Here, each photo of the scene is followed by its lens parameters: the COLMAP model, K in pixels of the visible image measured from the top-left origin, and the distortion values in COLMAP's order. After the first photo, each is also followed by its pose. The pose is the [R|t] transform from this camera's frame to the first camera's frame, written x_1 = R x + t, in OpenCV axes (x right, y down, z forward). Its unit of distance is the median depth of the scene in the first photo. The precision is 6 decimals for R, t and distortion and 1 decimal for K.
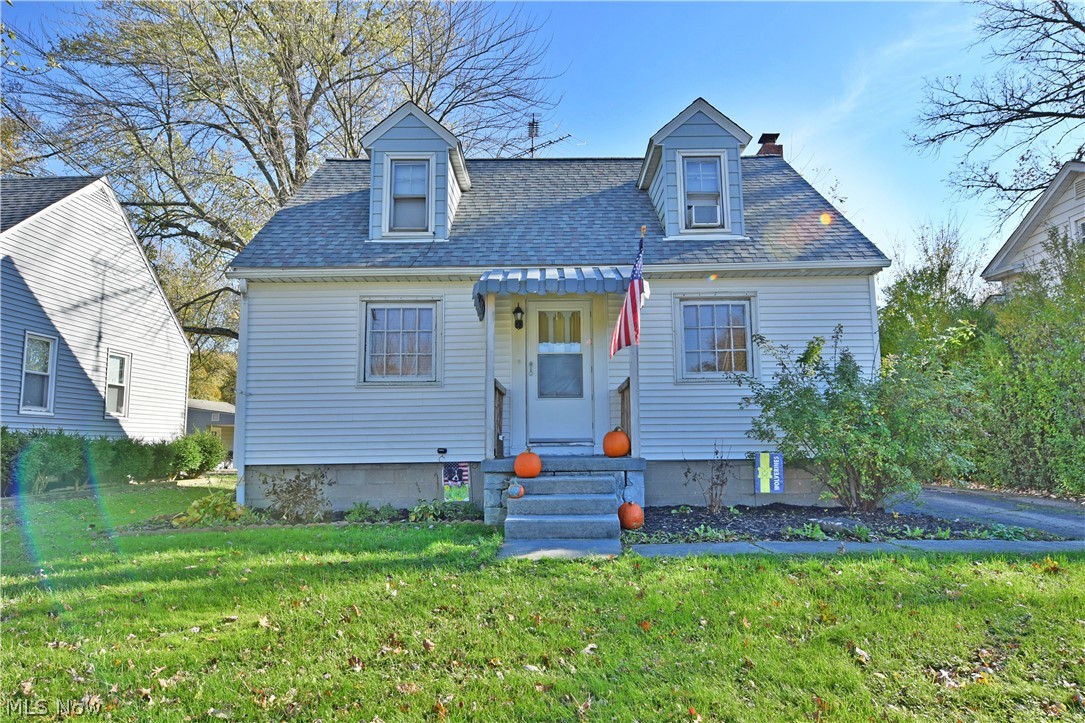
lens RADIAL K [[661.8, 0, 540.9], [0, 661.8, 356.5], [0, 0, 1]] dist [-0.012718, -0.005742]
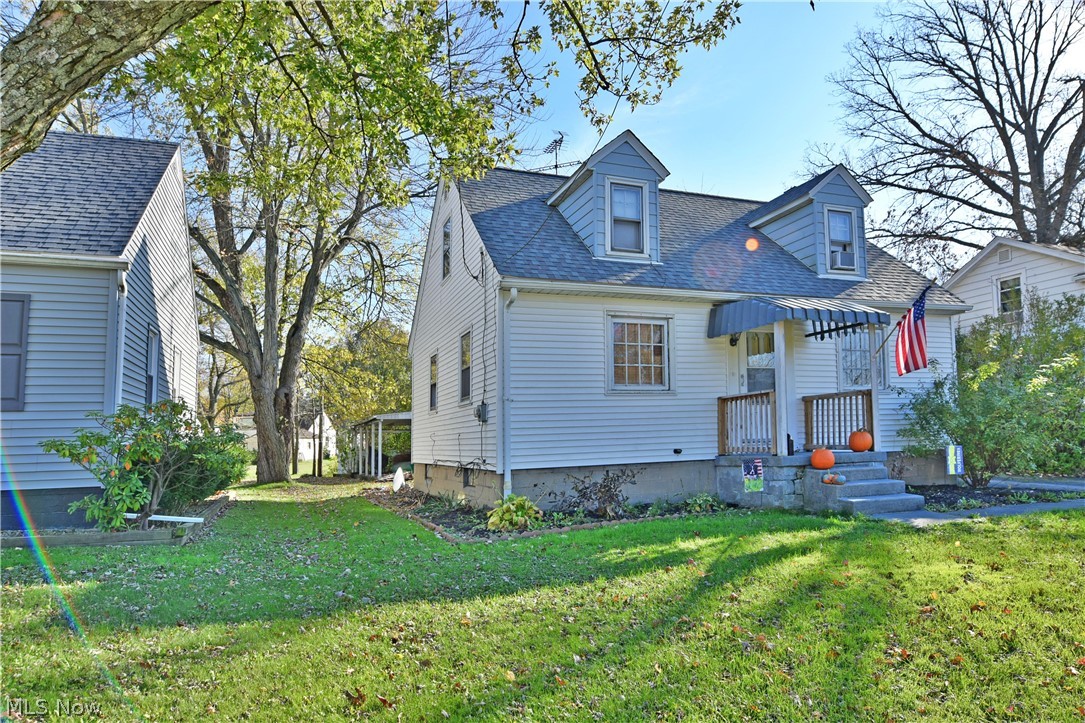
lens RADIAL K [[661.8, 0, 526.9], [0, 661.8, 401.0], [0, 0, 1]] dist [-0.012718, -0.005742]
pose [[0.937993, 0.004161, 0.346631, -0.772911], [-0.024925, 0.998150, 0.055464, -0.000695], [-0.345758, -0.060665, 0.936361, 0.025176]]
